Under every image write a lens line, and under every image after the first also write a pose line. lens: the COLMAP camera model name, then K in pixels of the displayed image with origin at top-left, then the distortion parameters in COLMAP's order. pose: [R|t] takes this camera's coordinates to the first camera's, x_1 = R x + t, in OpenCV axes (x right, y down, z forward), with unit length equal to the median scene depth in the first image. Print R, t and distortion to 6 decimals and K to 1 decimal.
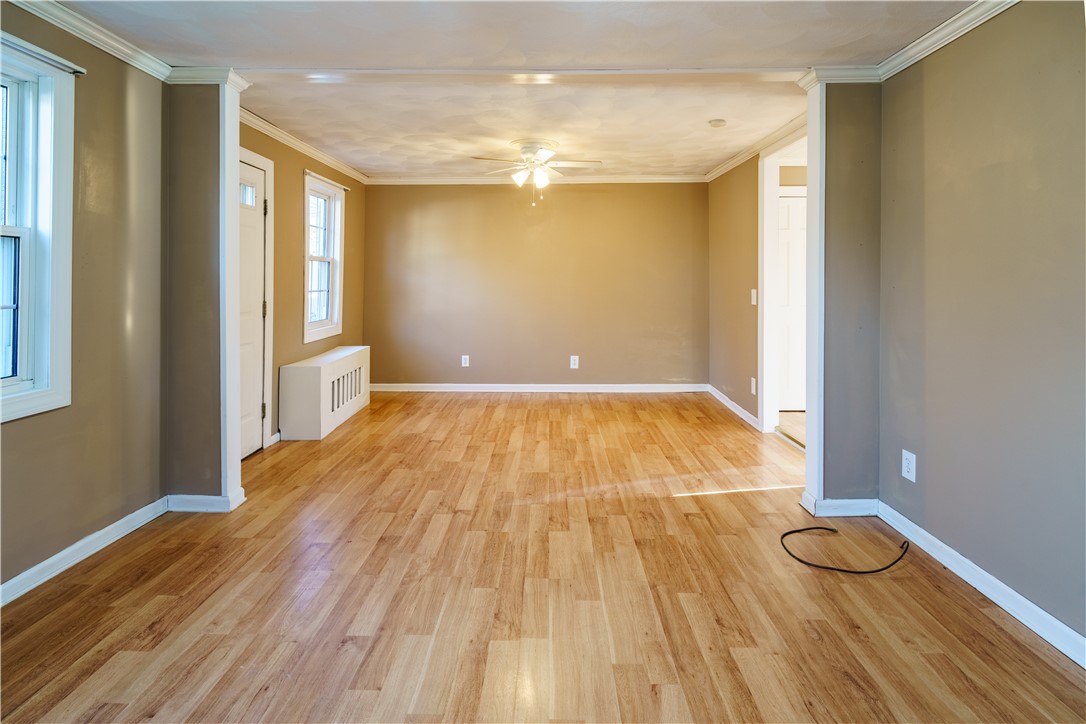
lens RADIAL K [[516.2, 0, 539.1], [0, 516.2, 362.2], [0, 0, 1]] dist [-0.003797, -0.000272]
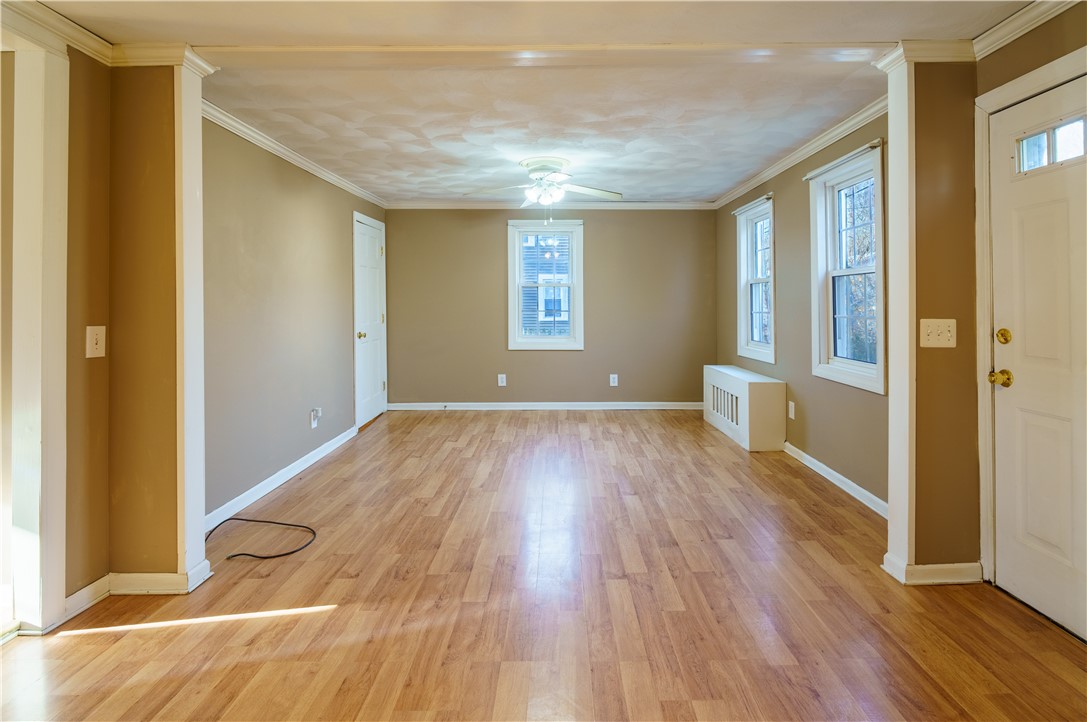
lens RADIAL K [[516.7, 0, 543.1], [0, 516.7, 359.5], [0, 0, 1]] dist [-0.003797, -0.000272]
pose [[-0.999951, 0.003567, 0.009220, -0.040261], [0.005871, 0.964622, 0.263571, -0.305208], [-0.007954, 0.263612, -0.964596, 1.902493]]
